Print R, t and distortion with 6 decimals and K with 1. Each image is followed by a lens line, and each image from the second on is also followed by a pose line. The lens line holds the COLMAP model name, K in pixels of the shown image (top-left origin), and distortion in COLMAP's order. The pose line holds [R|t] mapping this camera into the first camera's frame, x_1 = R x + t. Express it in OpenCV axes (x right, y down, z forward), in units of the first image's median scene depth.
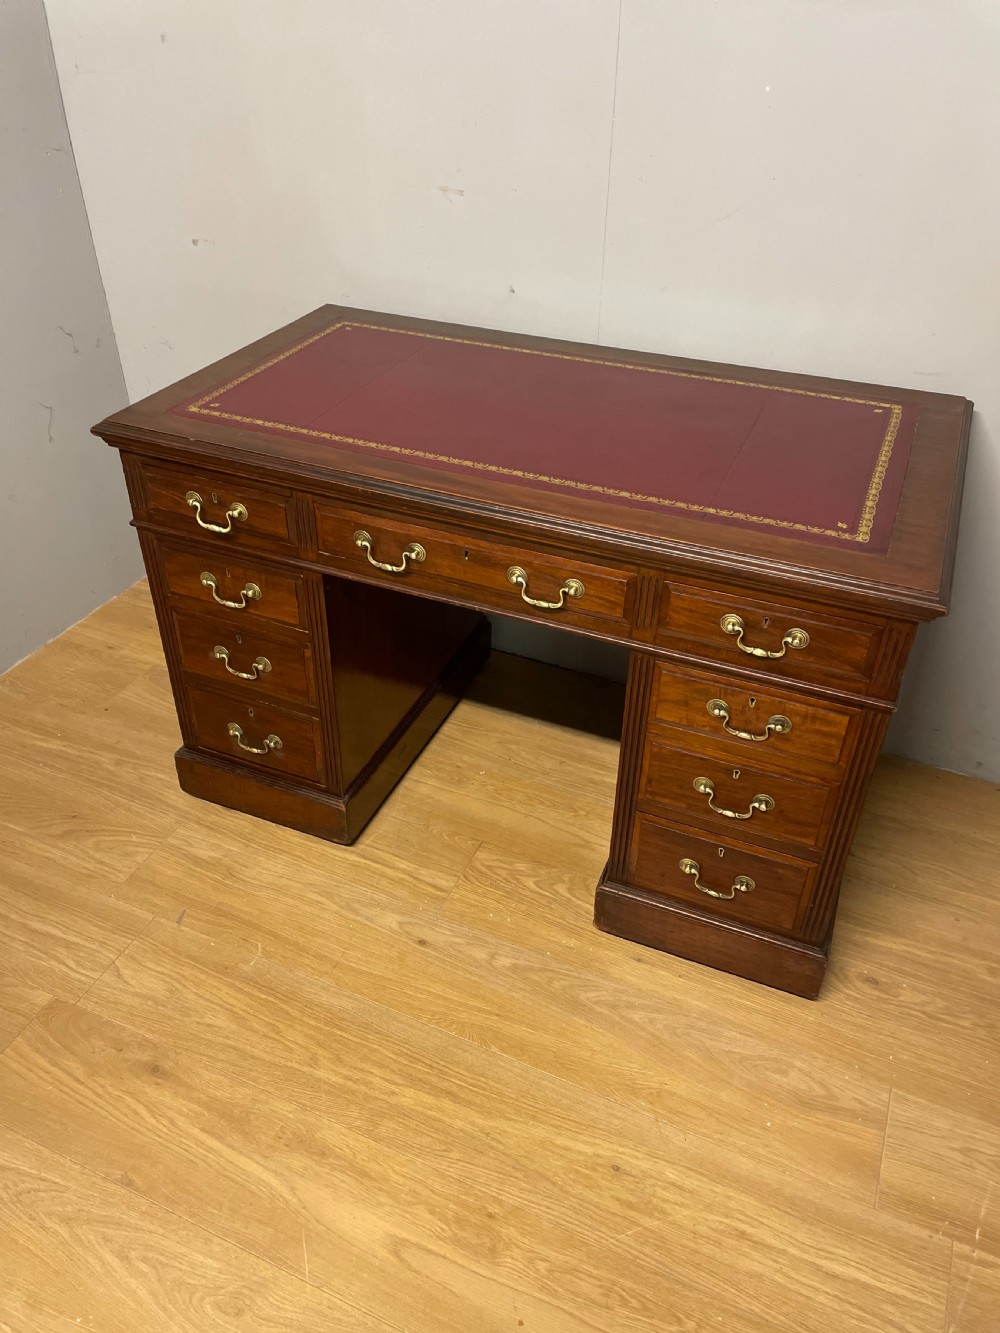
lens RADIAL K [[1005.8, 0, 501.2], [0, 1005.8, 664.0], [0, 0, 1]] dist [0.105729, -0.133937]
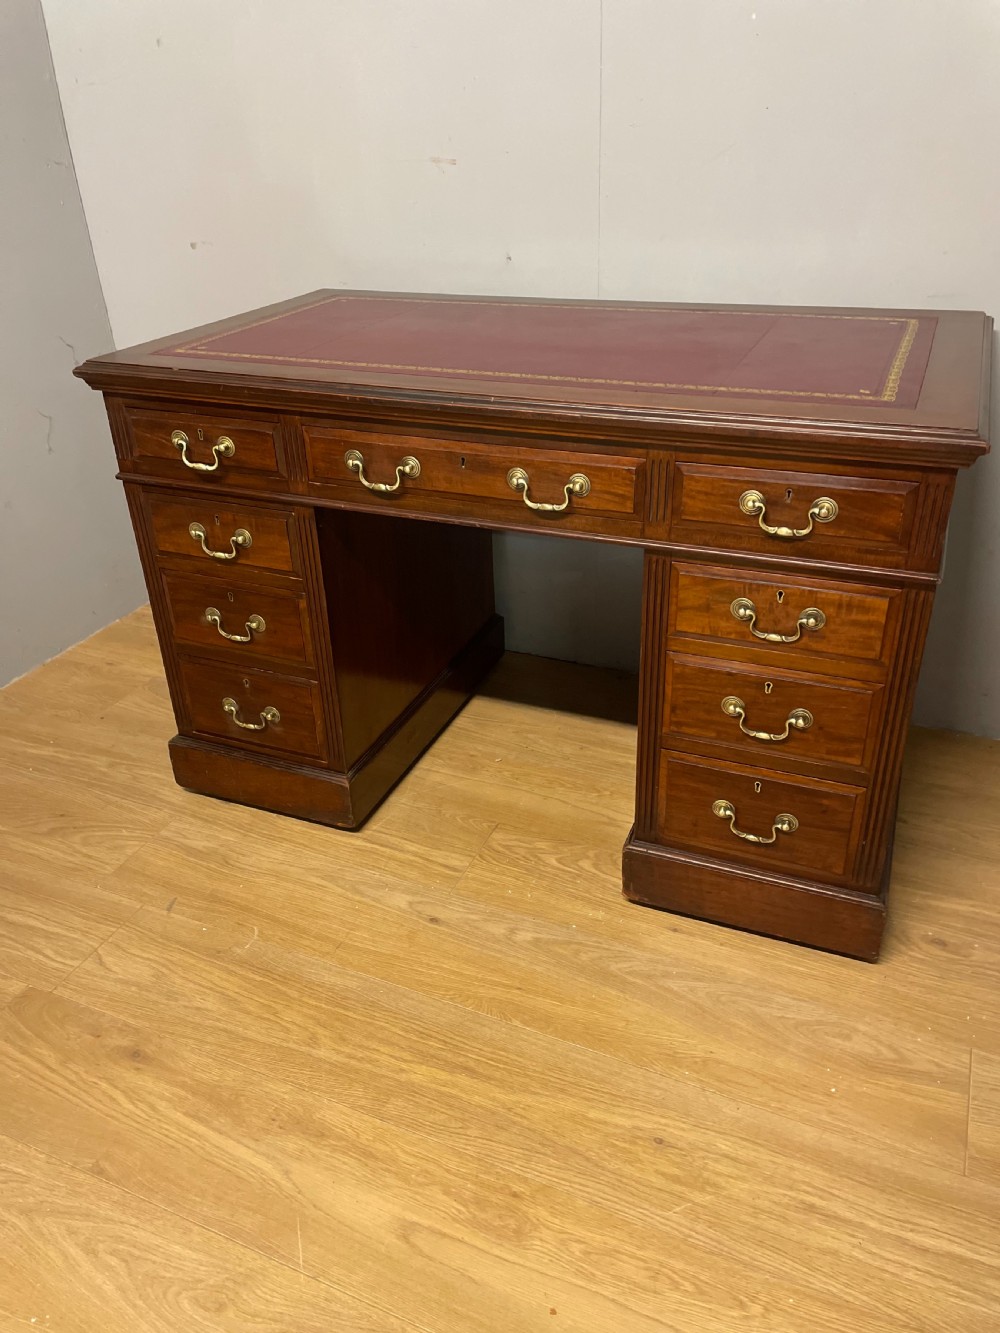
lens RADIAL K [[1008.6, 0, 504.4], [0, 1008.6, 663.3], [0, 0, 1]] dist [0.104690, -0.132601]
pose [[0.998963, -0.039886, -0.021968, 0.015966], [0.036999, 0.992202, -0.119020, 0.180434], [0.026544, 0.118084, 0.992649, 0.083464]]
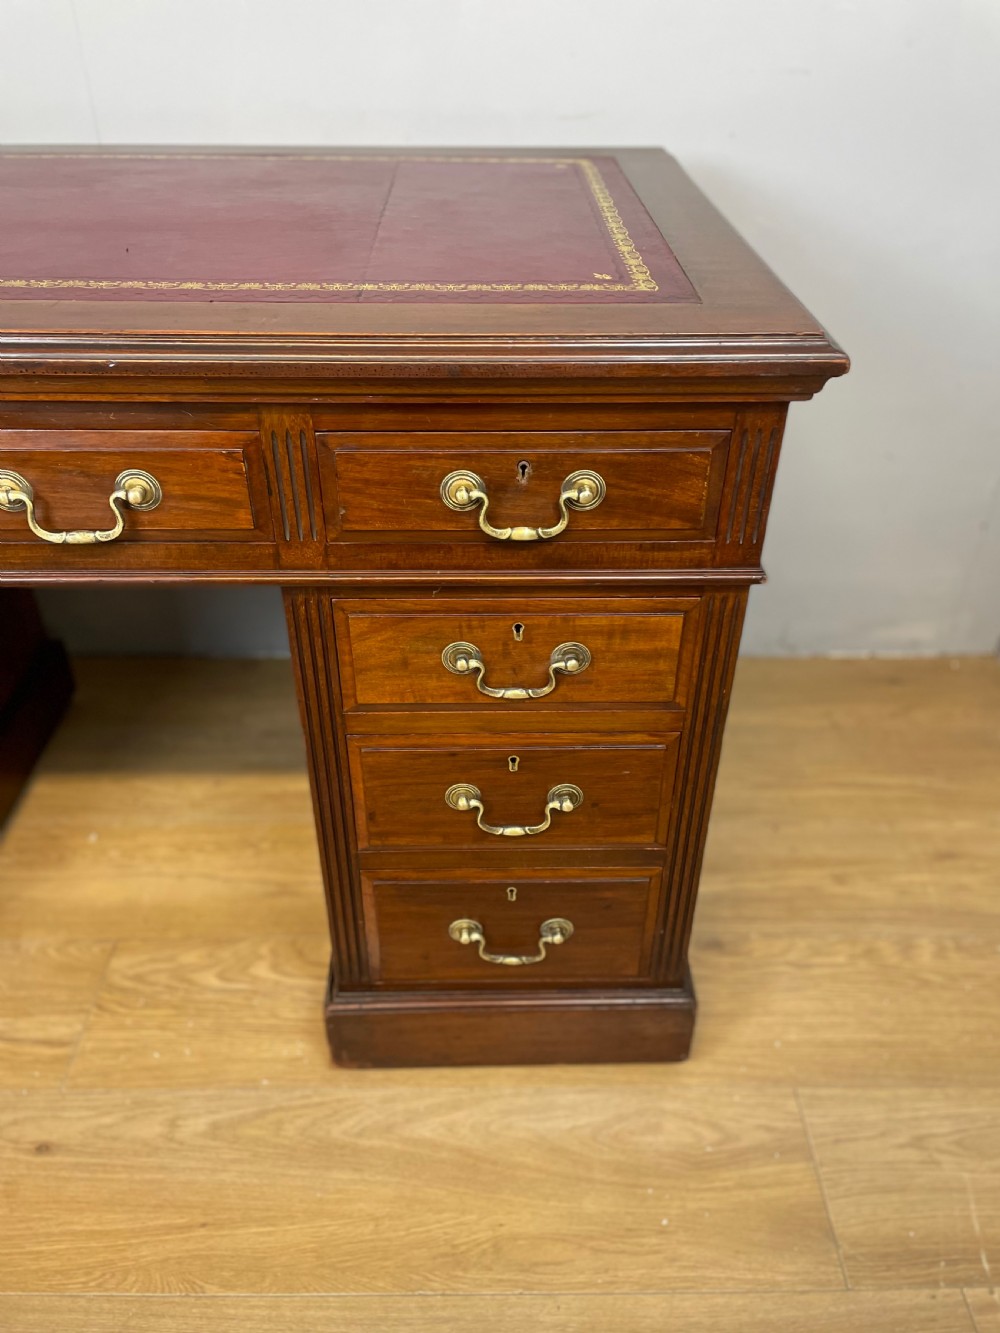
lens RADIAL K [[1005.8, 0, 501.2], [0, 1005.8, 664.0], [0, 0, 1]] dist [0.105729, -0.133937]
pose [[0.910926, -0.246403, 0.330908, 0.039075], [0.248006, 0.968009, 0.038092, 0.057207], [-0.329708, 0.047368, 0.942894, 0.400734]]
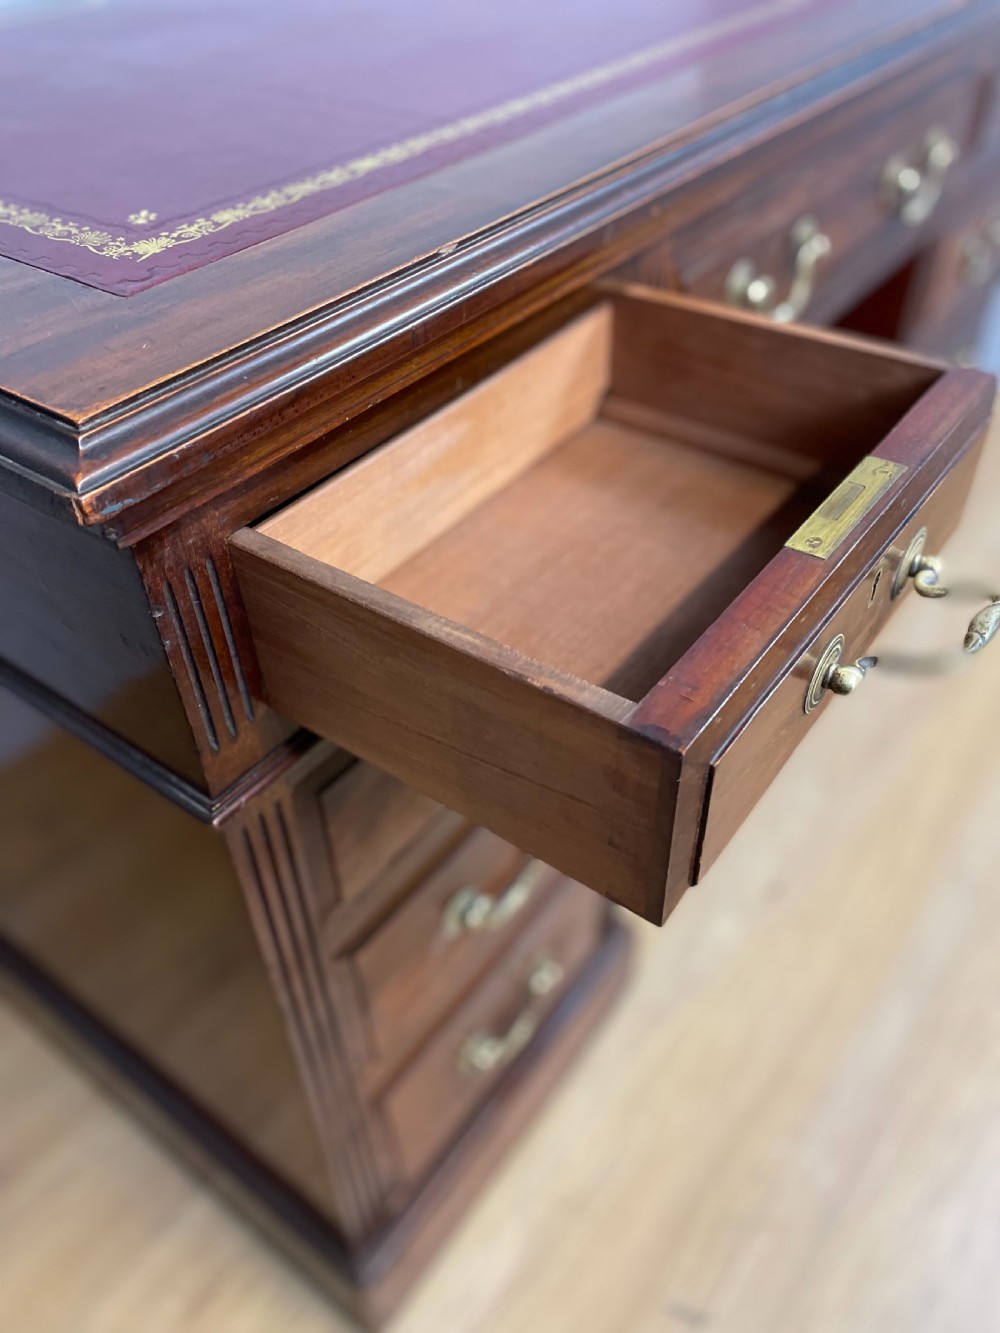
lens RADIAL K [[1008.6, 0, 504.4], [0, 1008.6, 663.3], [0, 0, 1]] dist [0.104690, -0.132601]
pose [[0.232392, -0.657207, 0.716988, -0.551441], [0.594489, 0.679419, 0.430084, -0.224053], [-0.769790, 0.326294, 0.548594, 0.844634]]
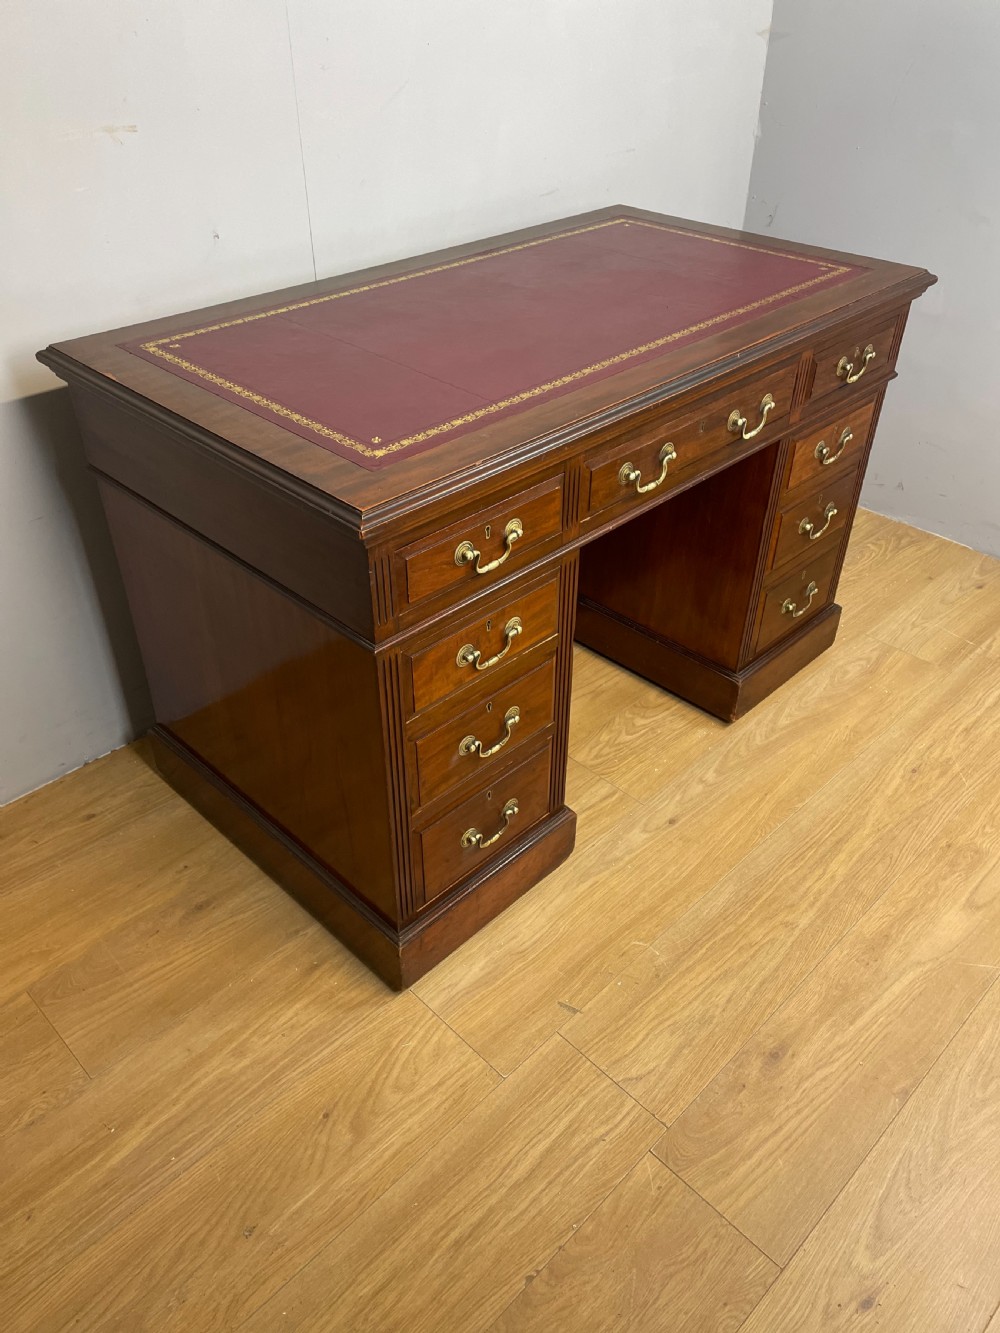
lens RADIAL K [[1004.0, 0, 506.7], [0, 1004.0, 665.6], [0, 0, 1]] dist [0.099223, -0.128189]
pose [[0.360969, -0.563000, 0.743460, -0.924406], [0.544340, 0.774511, 0.322223, -0.303700], [-0.757229, 0.288382, 0.586037, 0.559989]]
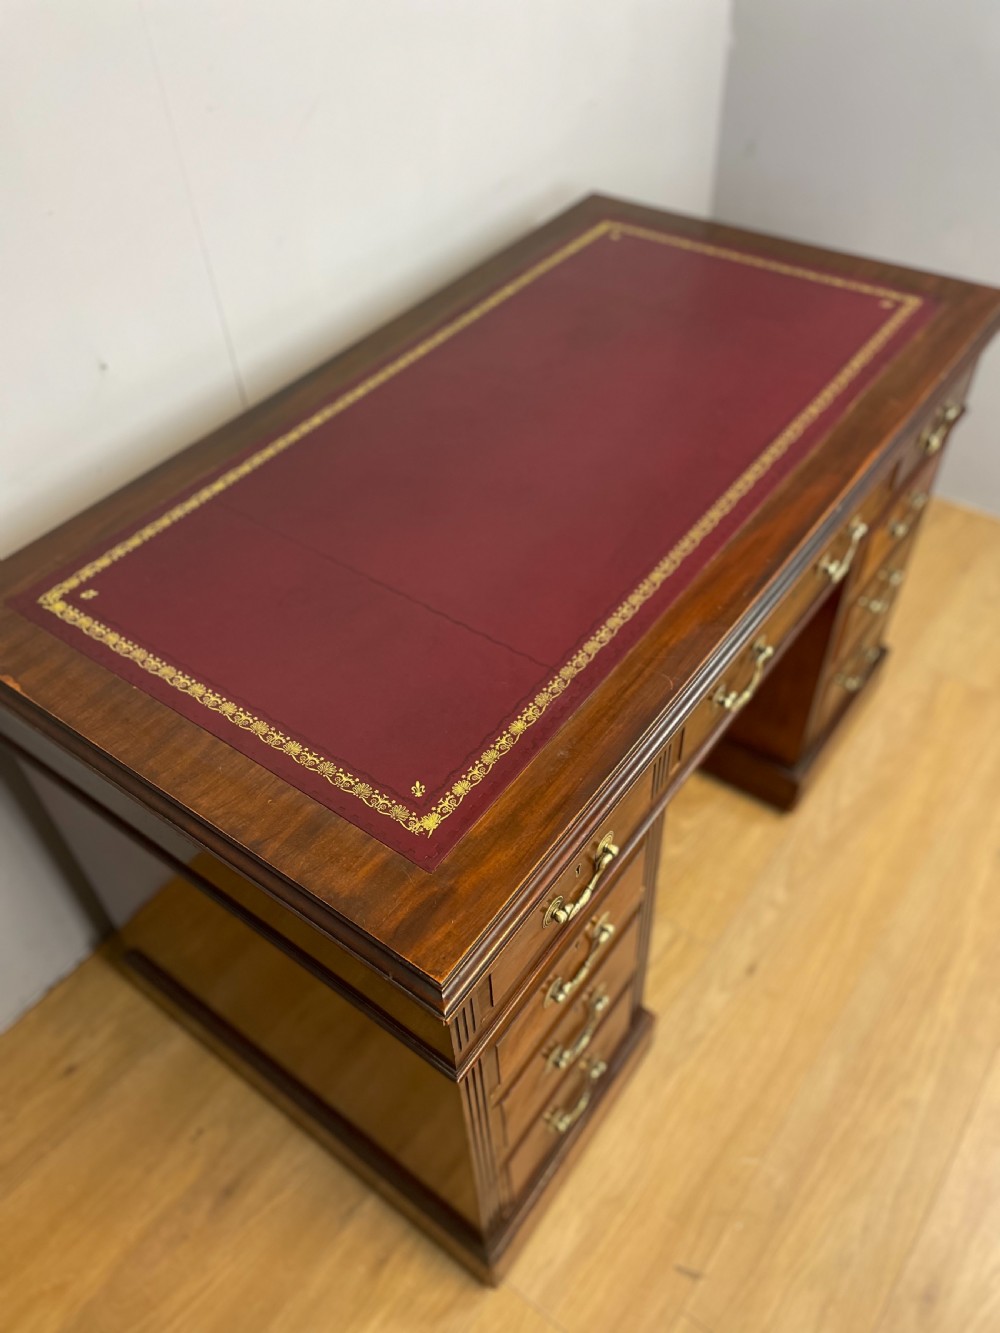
lens RADIAL K [[1005.8, 0, 501.2], [0, 1005.8, 664.0], [0, 0, 1]] dist [0.105729, -0.133937]
pose [[0.229214, -0.714955, 0.660530, -0.602550], [0.606269, 0.635757, 0.477756, -0.518645], [-0.761511, 0.290950, 0.579180, 0.660248]]
